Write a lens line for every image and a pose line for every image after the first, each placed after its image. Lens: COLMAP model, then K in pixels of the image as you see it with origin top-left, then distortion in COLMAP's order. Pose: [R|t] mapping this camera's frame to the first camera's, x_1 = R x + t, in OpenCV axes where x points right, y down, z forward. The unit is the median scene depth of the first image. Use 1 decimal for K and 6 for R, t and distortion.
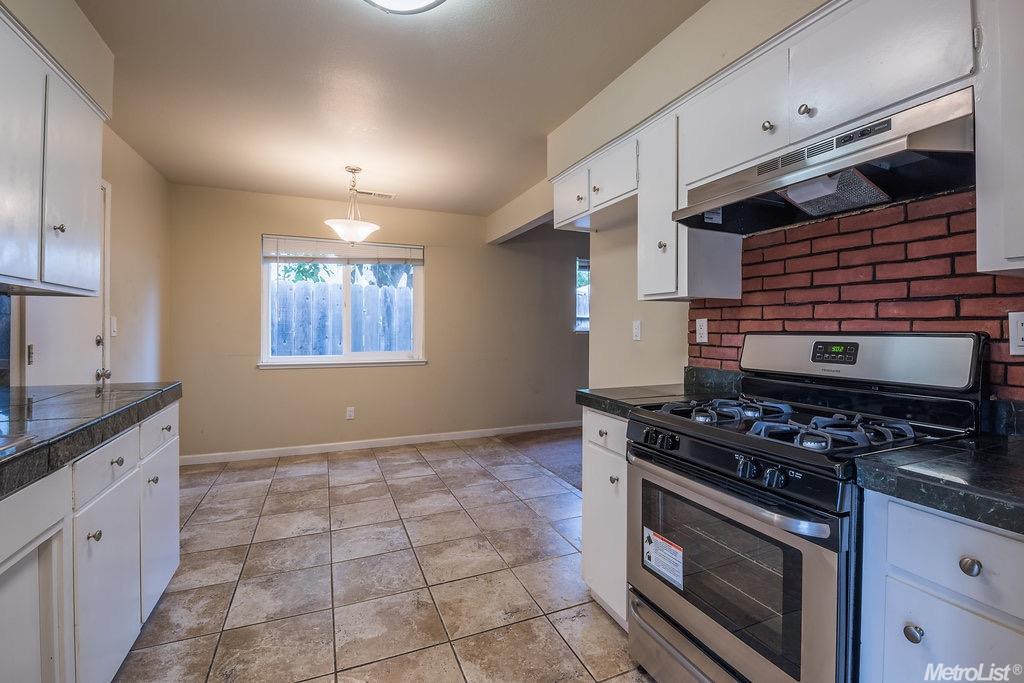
lens RADIAL K [[457.6, 0, 532.4], [0, 457.6, 328.8], [0, 0, 1]] dist [-0.000787, -0.012086]
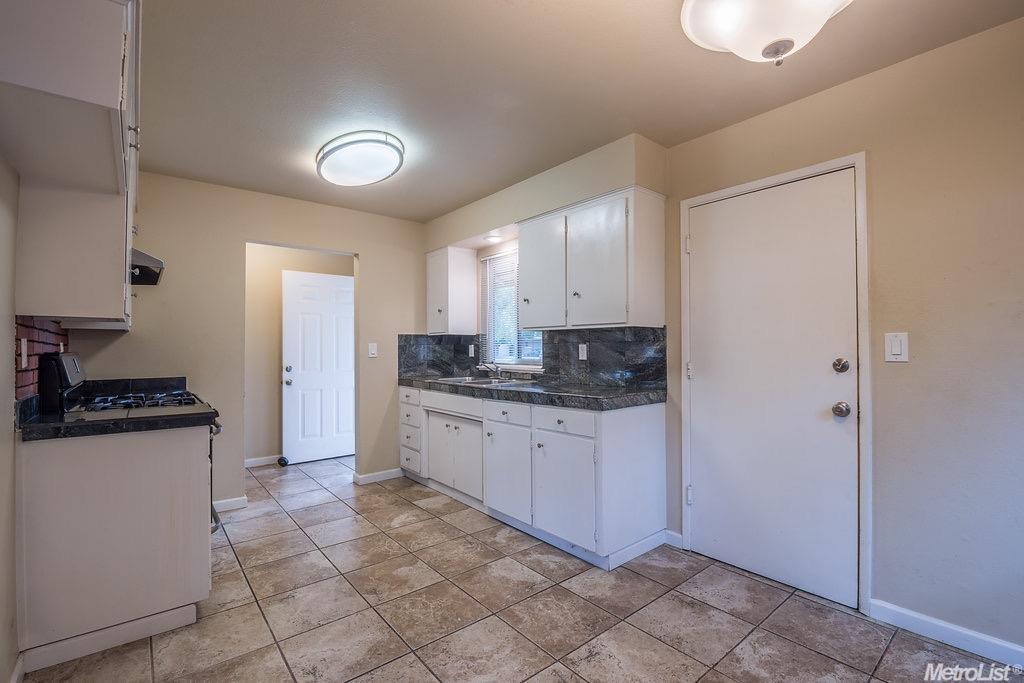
lens RADIAL K [[451.4, 0, 512.0], [0, 451.4, 341.5], [0, 0, 1]] dist [-0.000127, -0.011130]
pose [[-0.965946, -0.004353, -0.258707, -0.190440], [0.000300, 0.999839, -0.017946, -0.001392], [0.258743, -0.017412, -0.965789, 1.457422]]
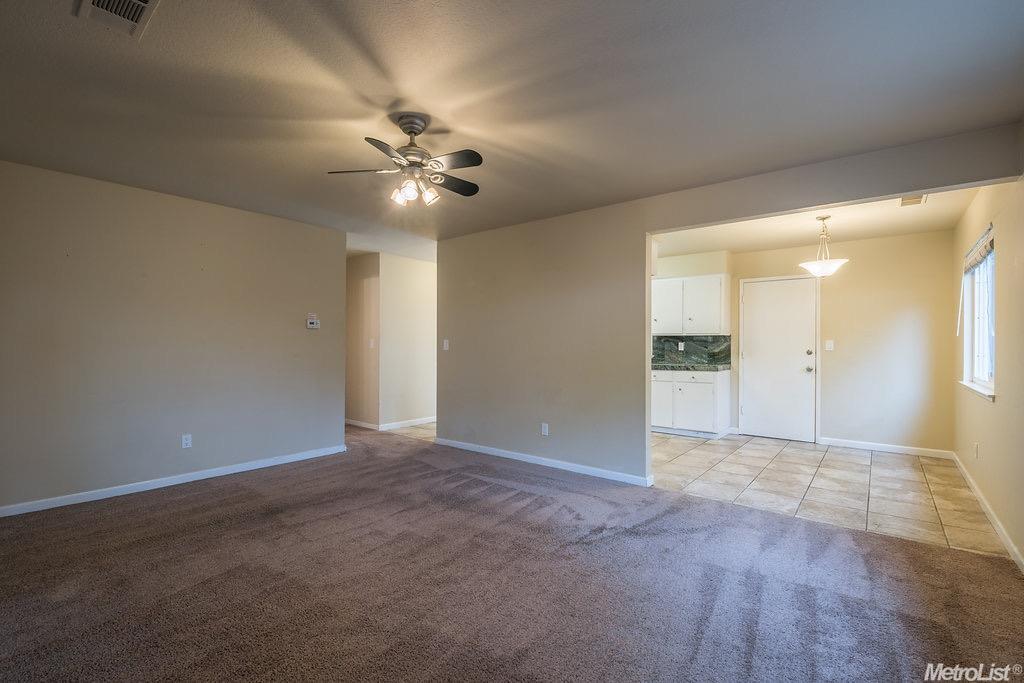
lens RADIAL K [[451.4, 0, 512.0], [0, 451.4, 341.5], [0, 0, 1]] dist [-0.000127, -0.011130]
pose [[-0.897173, -0.012343, -0.441507, 1.067099], [-0.009301, 0.999916, -0.009054, 0.007343], [0.441581, -0.004016, -0.897212, 2.043783]]
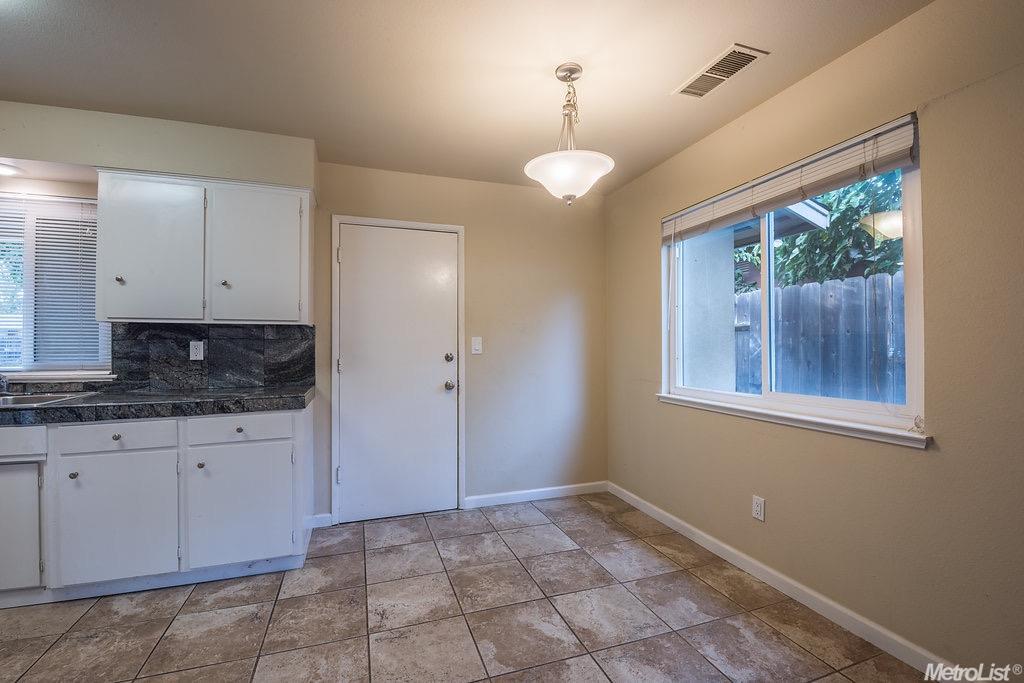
lens RADIAL K [[443.4, 0, 512.0], [0, 443.4, 341.5], [0, 0, 1]] dist [-0.001058, -0.010215]
pose [[-0.091231, -0.013277, -0.995741, 0.201687], [0.004017, 0.999898, -0.013701, 0.000587], [0.995822, -0.005250, -0.091168, 1.162373]]
